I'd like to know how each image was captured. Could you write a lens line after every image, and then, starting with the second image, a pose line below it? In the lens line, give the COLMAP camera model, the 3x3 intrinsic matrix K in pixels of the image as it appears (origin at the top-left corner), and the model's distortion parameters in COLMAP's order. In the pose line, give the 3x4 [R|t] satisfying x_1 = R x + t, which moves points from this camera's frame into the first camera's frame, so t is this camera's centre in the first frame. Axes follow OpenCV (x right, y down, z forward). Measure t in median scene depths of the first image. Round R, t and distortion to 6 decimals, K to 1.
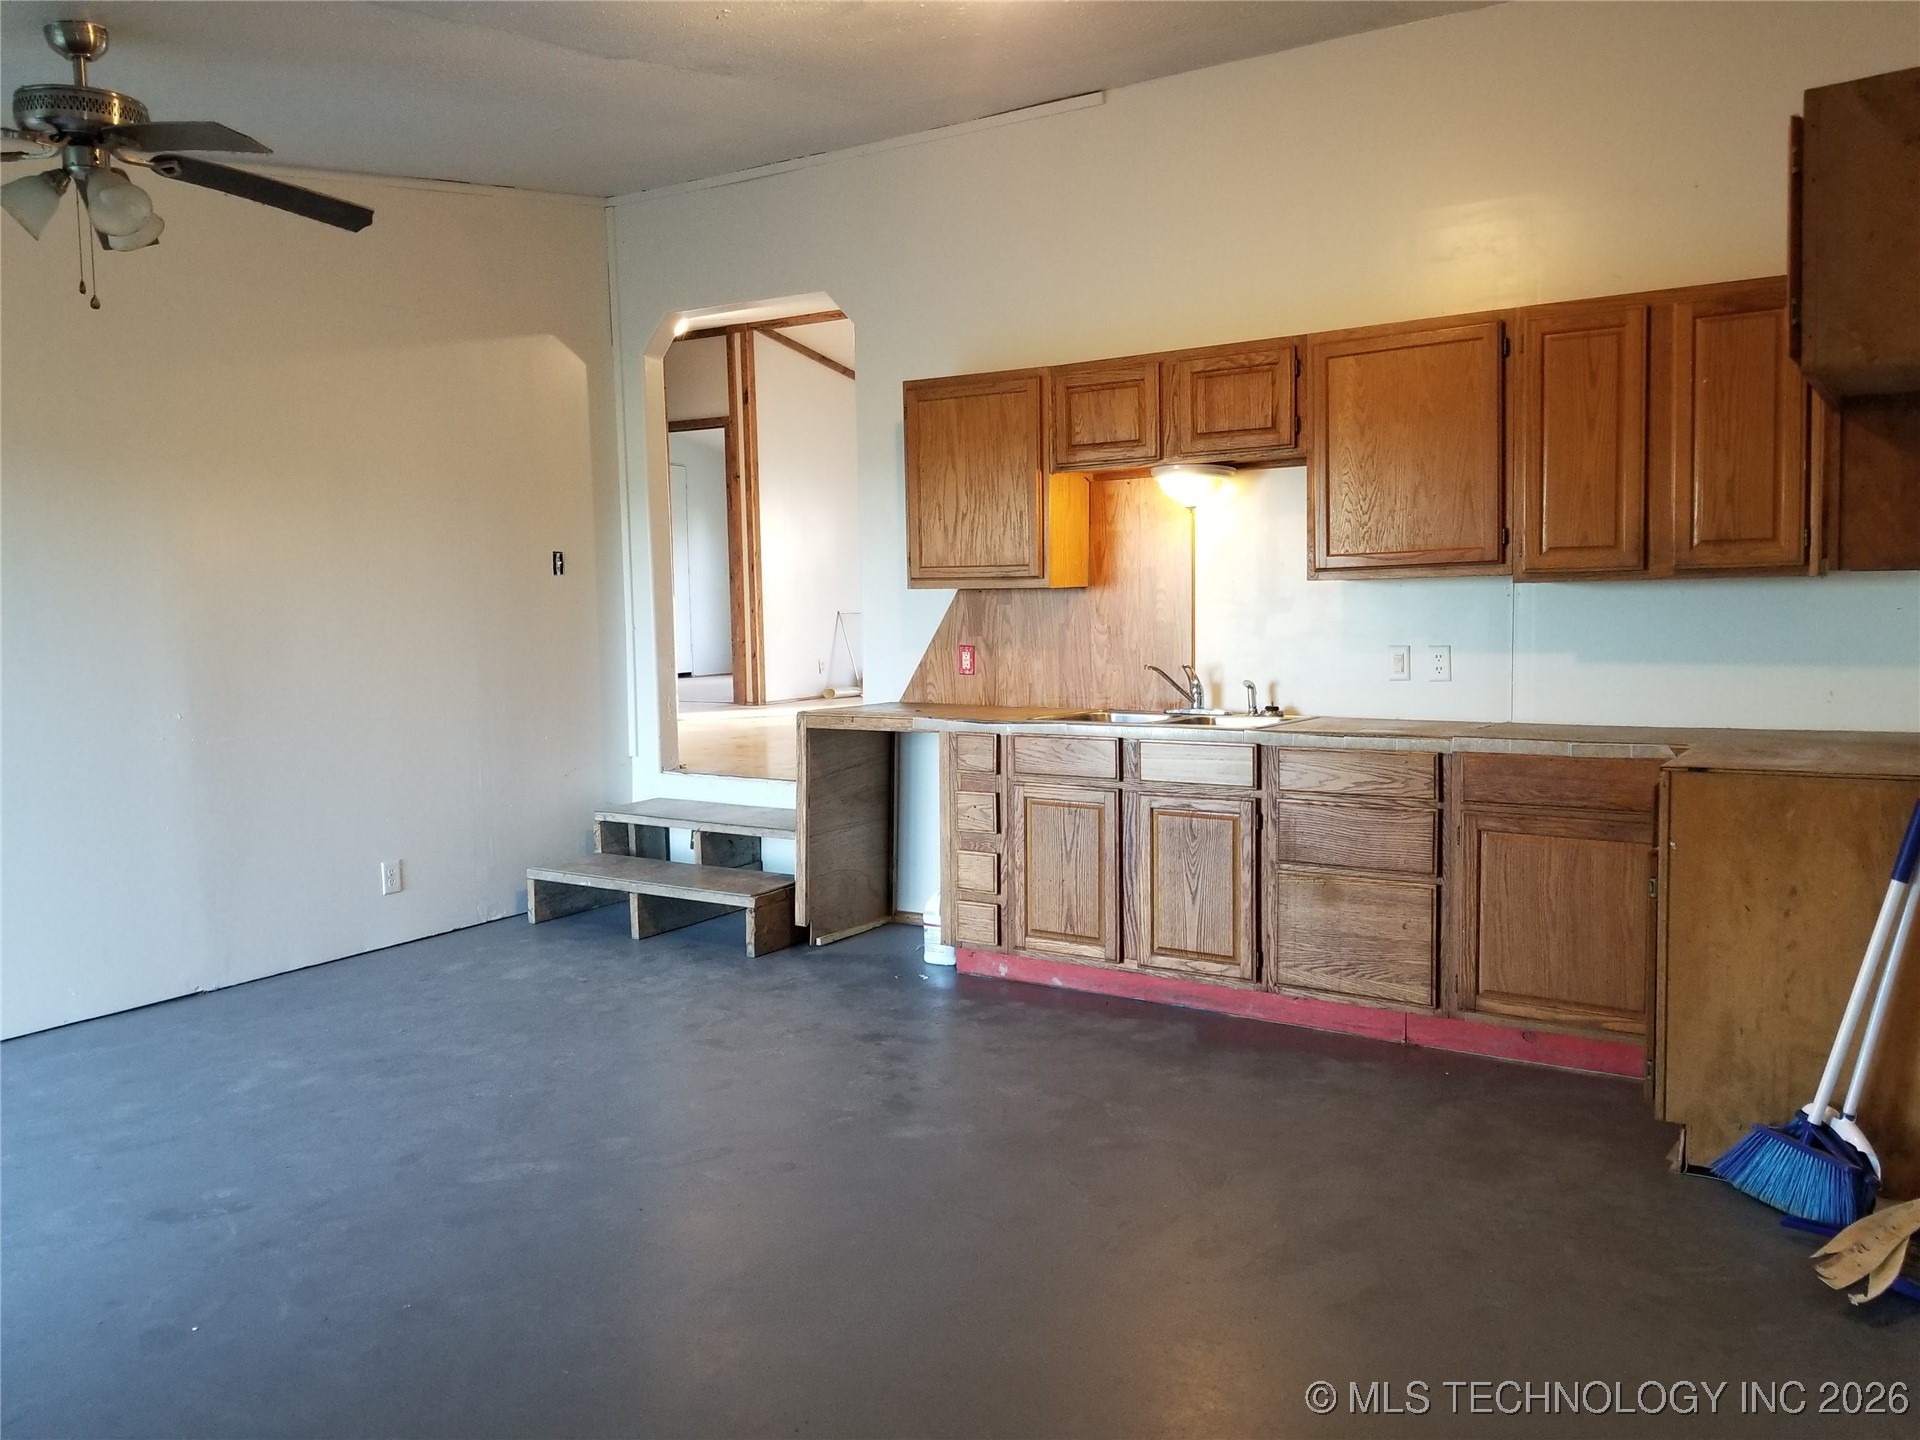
lens RADIAL K [[1484.2, 0, 961.8], [0, 1484.2, 722.5], [0, 0, 1]] dist [0.067852, -0.103358]
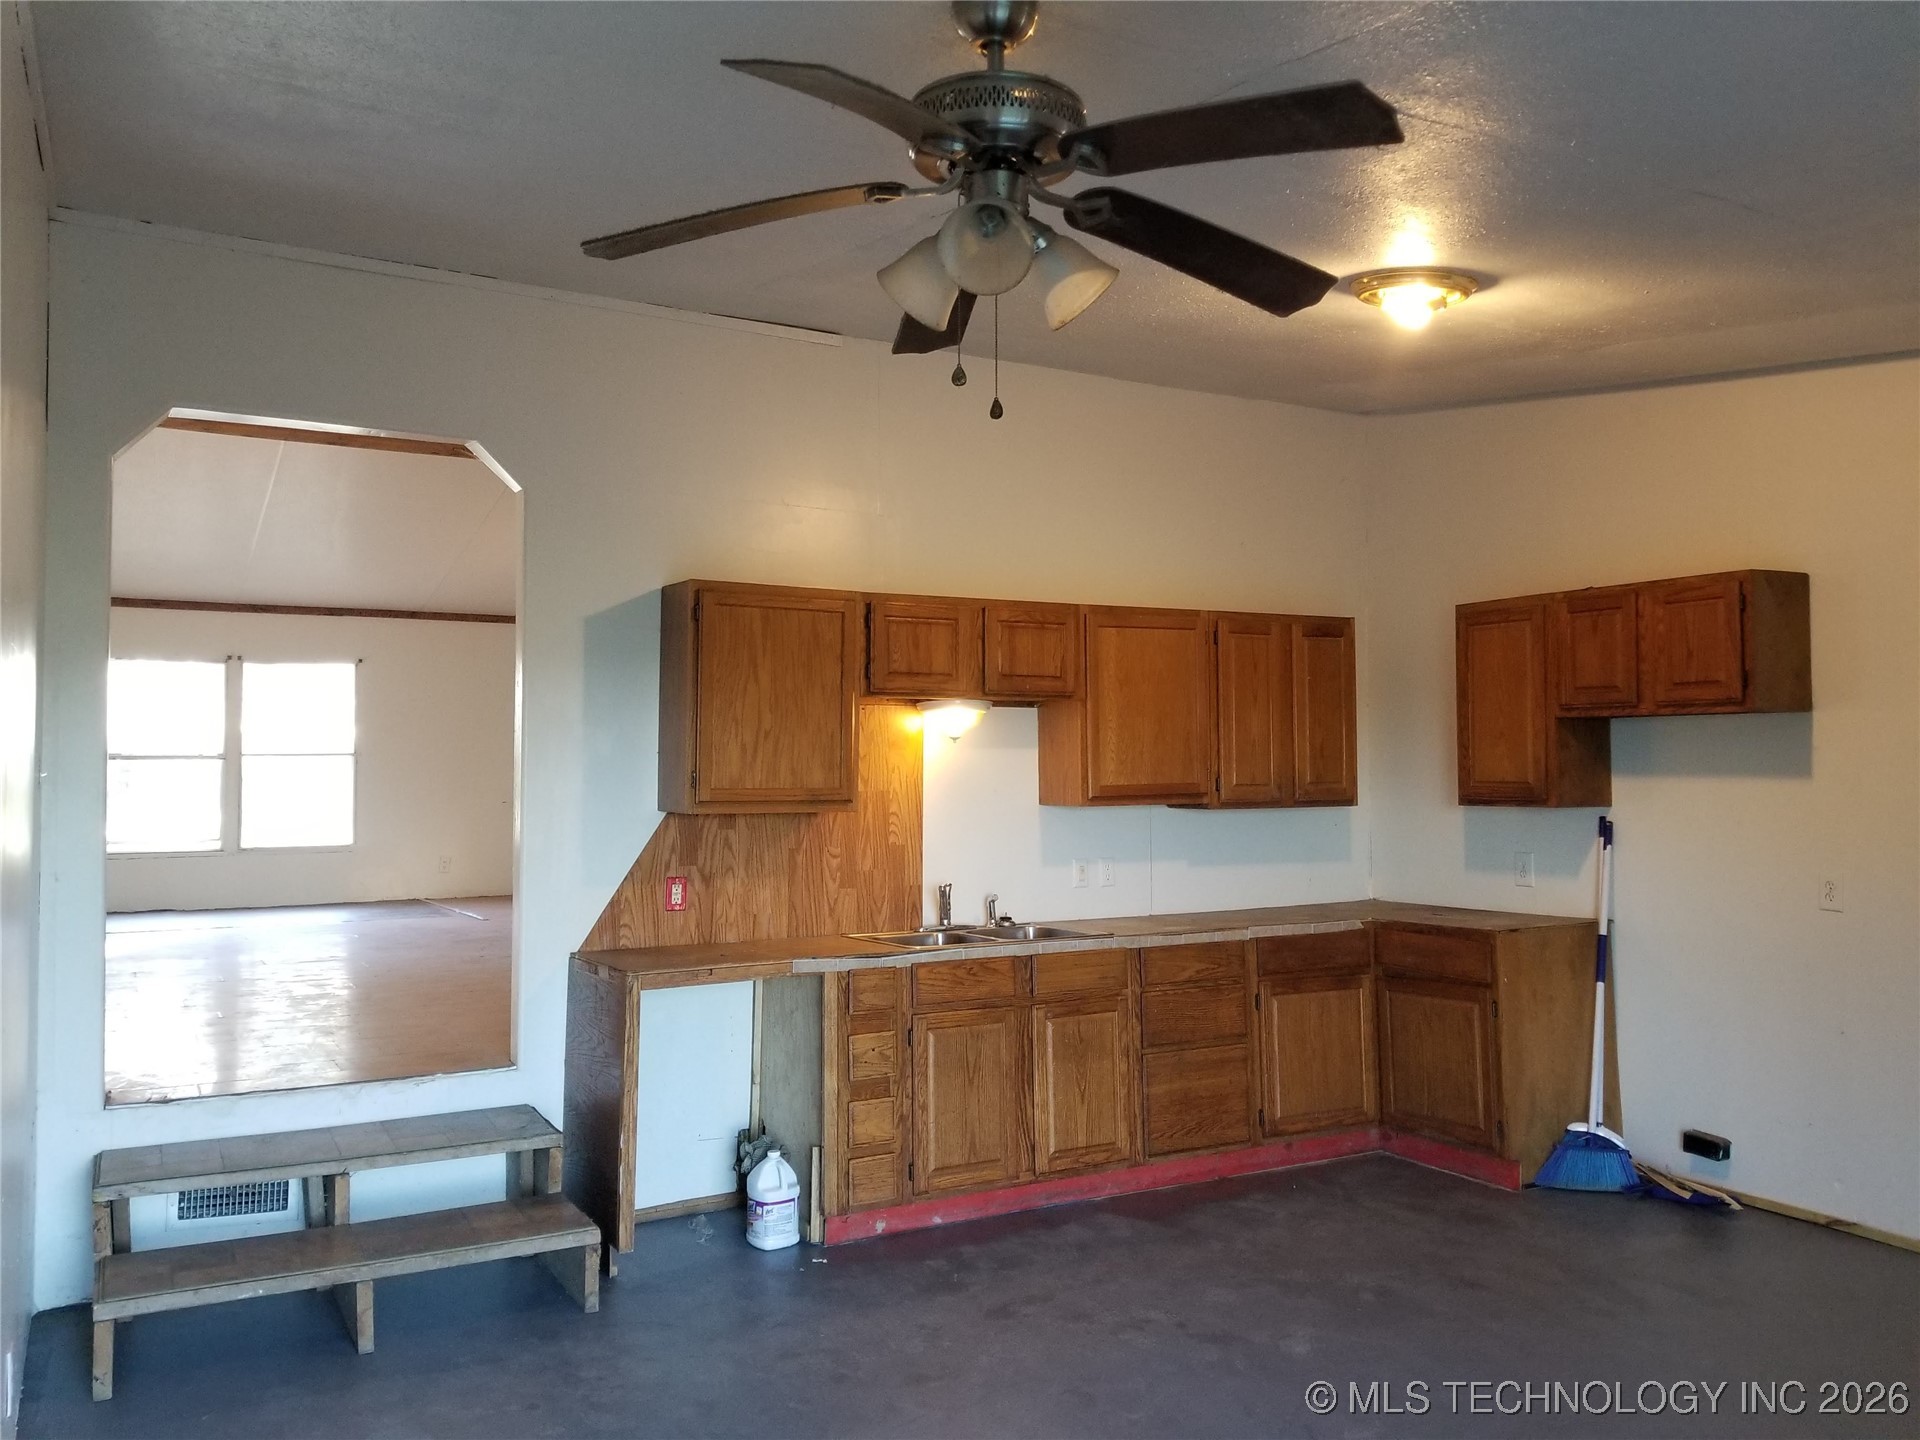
lens RADIAL K [[1484.2, 0, 960.9], [0, 1484.2, 717.3], [0, 0, 1]] dist [0.067852, -0.103358]
pose [[0.450412, 0.048504, 0.891503, -0.803777], [0.072152, 0.993280, -0.090494, -0.061336], [-0.889901, 0.105083, 0.443885, 0.514450]]
